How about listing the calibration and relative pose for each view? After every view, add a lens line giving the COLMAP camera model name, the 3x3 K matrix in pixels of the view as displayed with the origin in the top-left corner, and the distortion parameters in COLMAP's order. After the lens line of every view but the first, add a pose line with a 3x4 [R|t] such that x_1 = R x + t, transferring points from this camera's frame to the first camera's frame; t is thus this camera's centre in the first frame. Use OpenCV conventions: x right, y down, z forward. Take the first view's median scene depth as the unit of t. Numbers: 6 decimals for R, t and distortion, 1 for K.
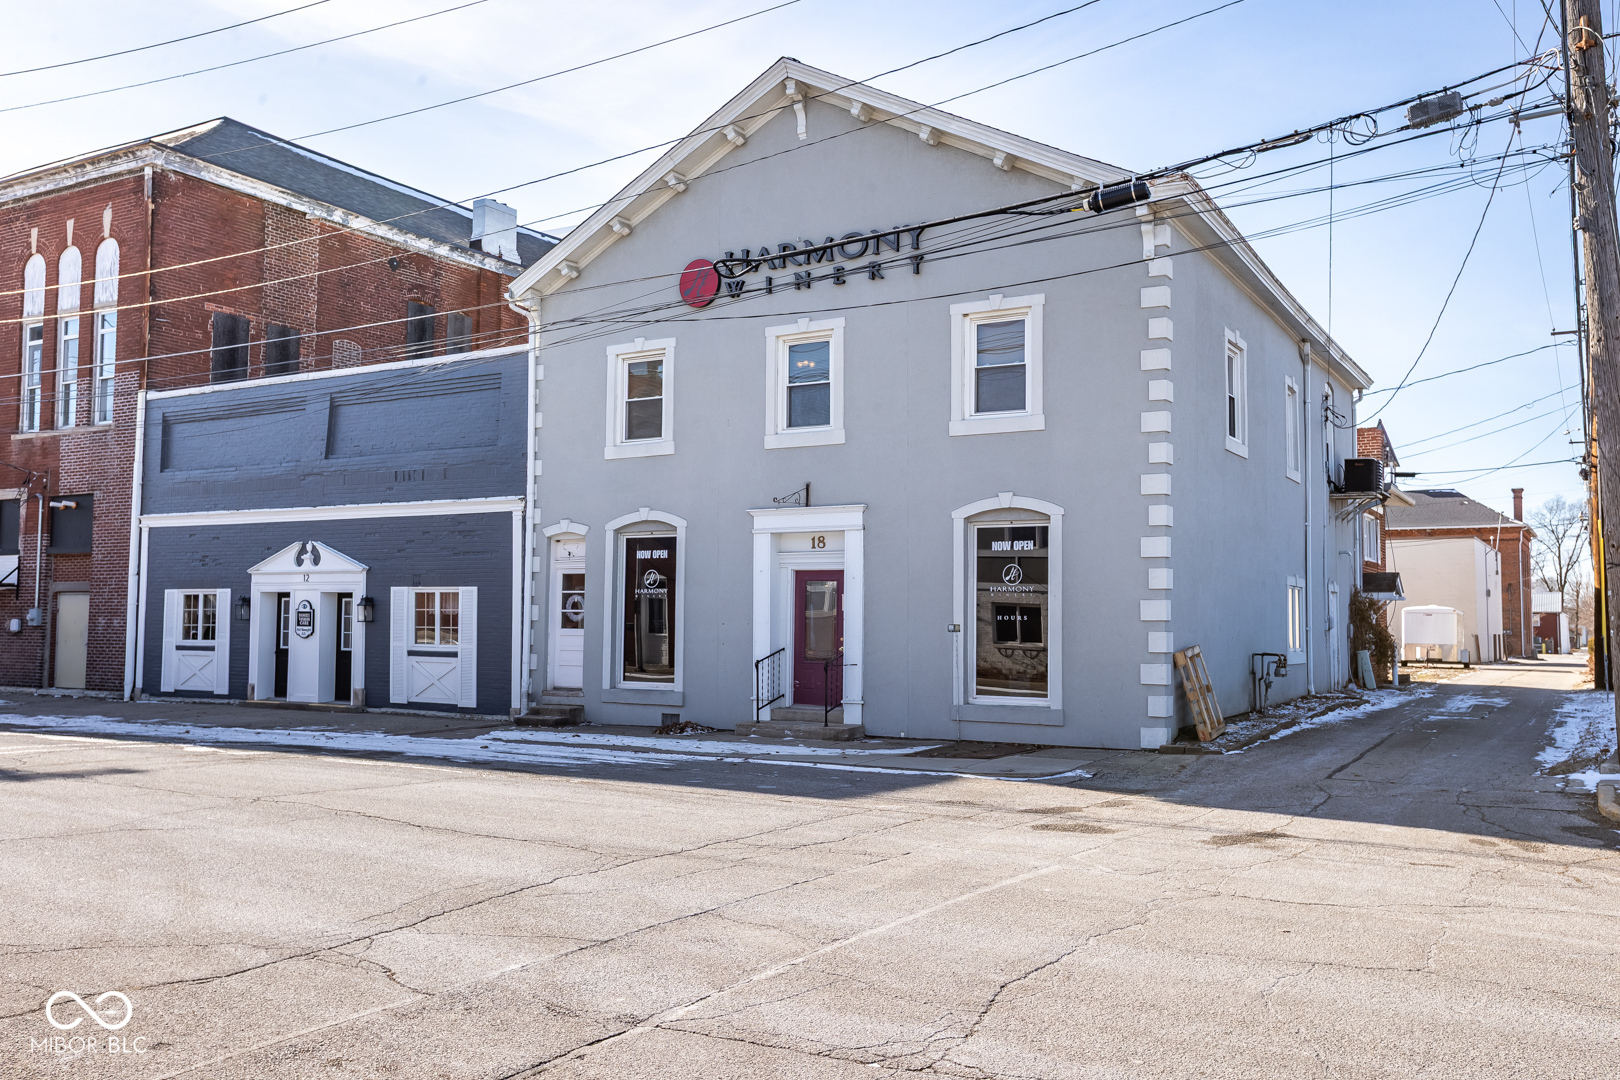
lens RADIAL K [[1357.1, 0, 803.9], [0, 1357.1, 548.0], [0, 0, 1]] dist [0.020187, 0.001238]
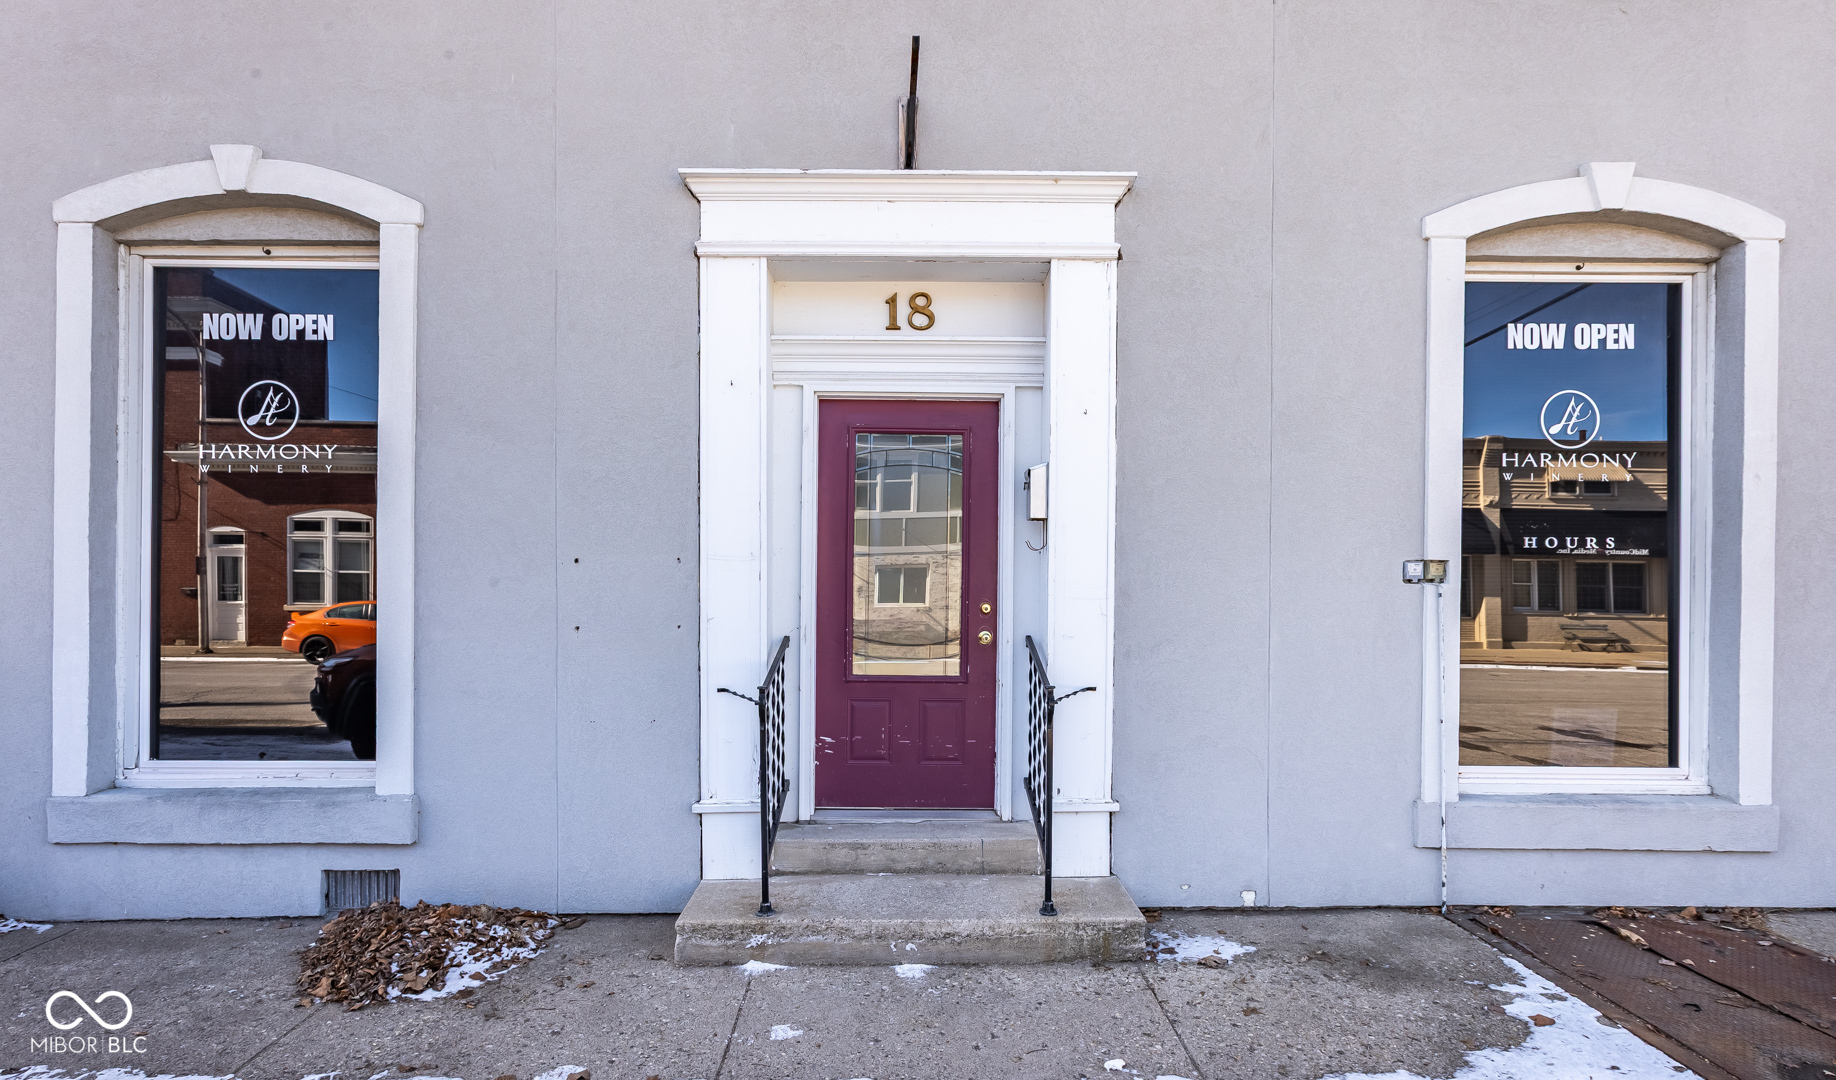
lens RADIAL K [[874.7, 0, 896.5], [0, 874.7, 601.6], [0, 0, 1]] dist [-0.002341, 0.000989]
pose [[0.851491, -0.009065, 0.524291, -0.097512], [-0.026081, 0.997881, 0.059610, 0.050064], [-0.523721, -0.064432, 0.849450, 0.778125]]
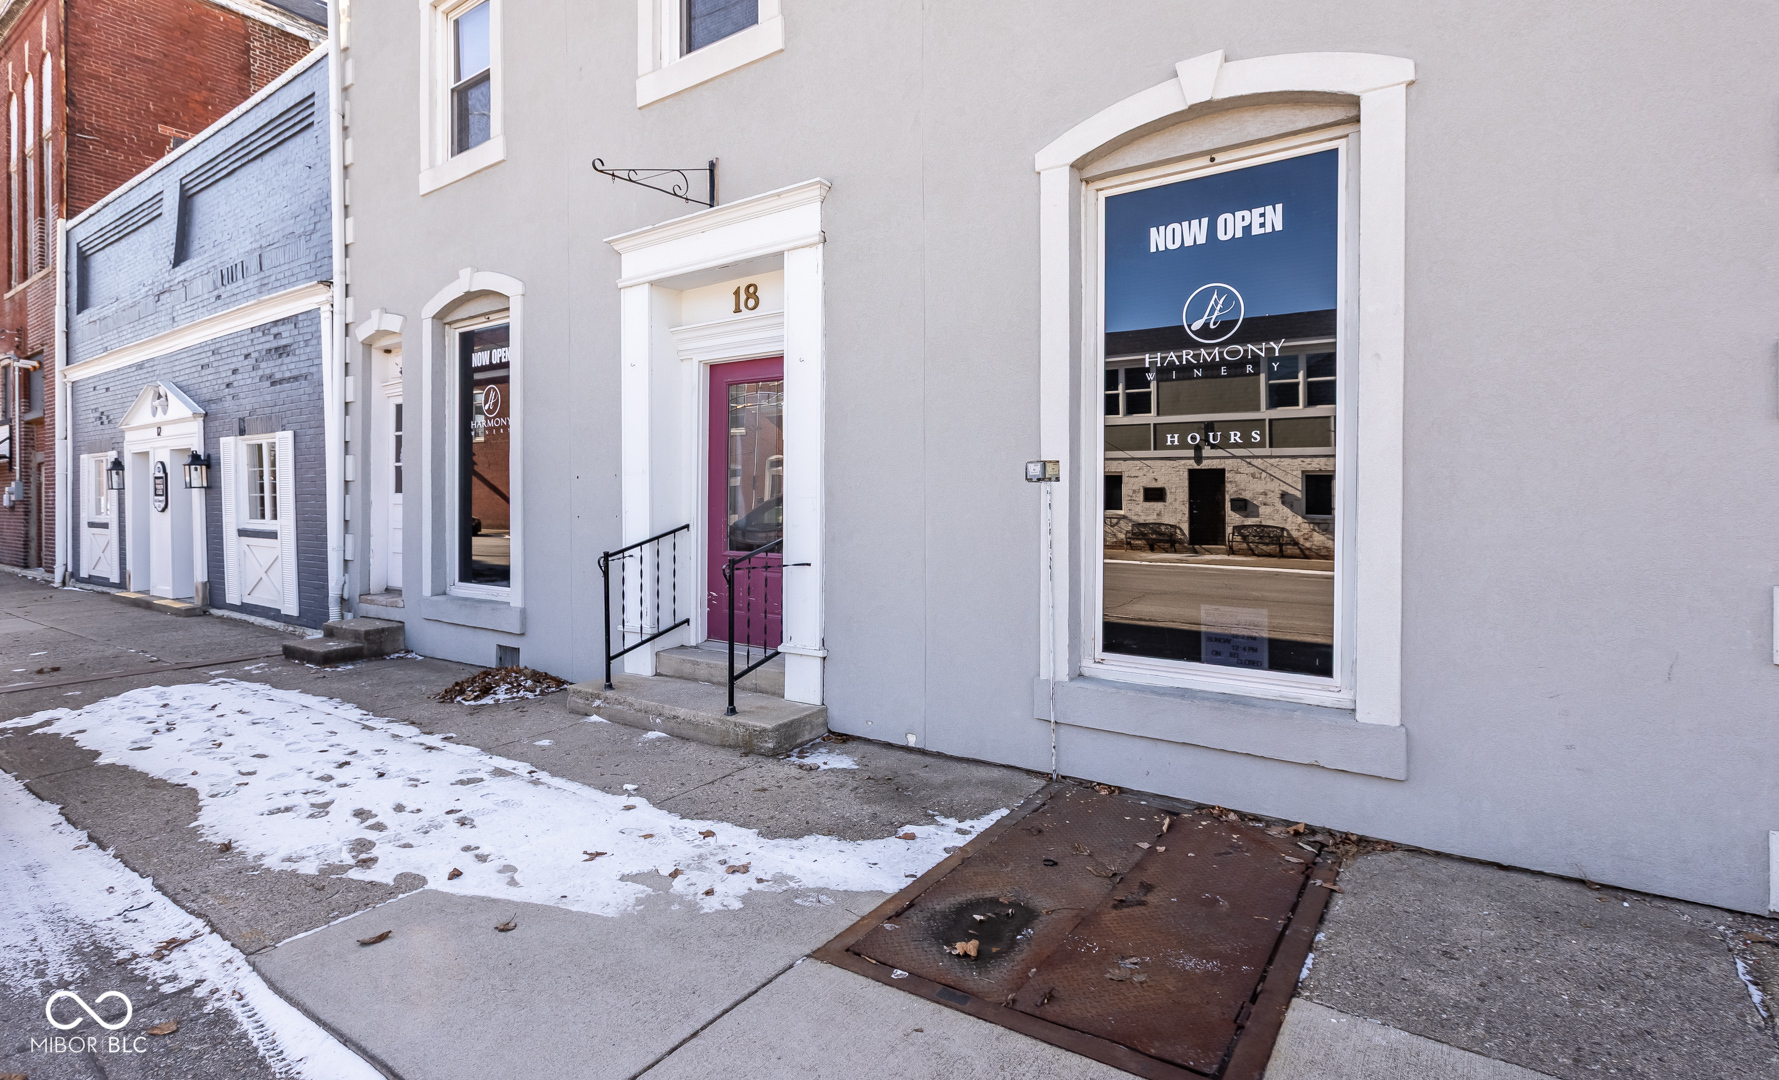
lens RADIAL K [[837.7, 0, 888.3], [0, 837.7, 511.2], [0, 0, 1]] dist [-0.011950, 0.000736]
pose [[0.997951, -0.007973, -0.063482, 0.073116], [0.012274, 0.997634, 0.067644, 0.047402], [0.062793, -0.068284, 0.995688, 0.676767]]
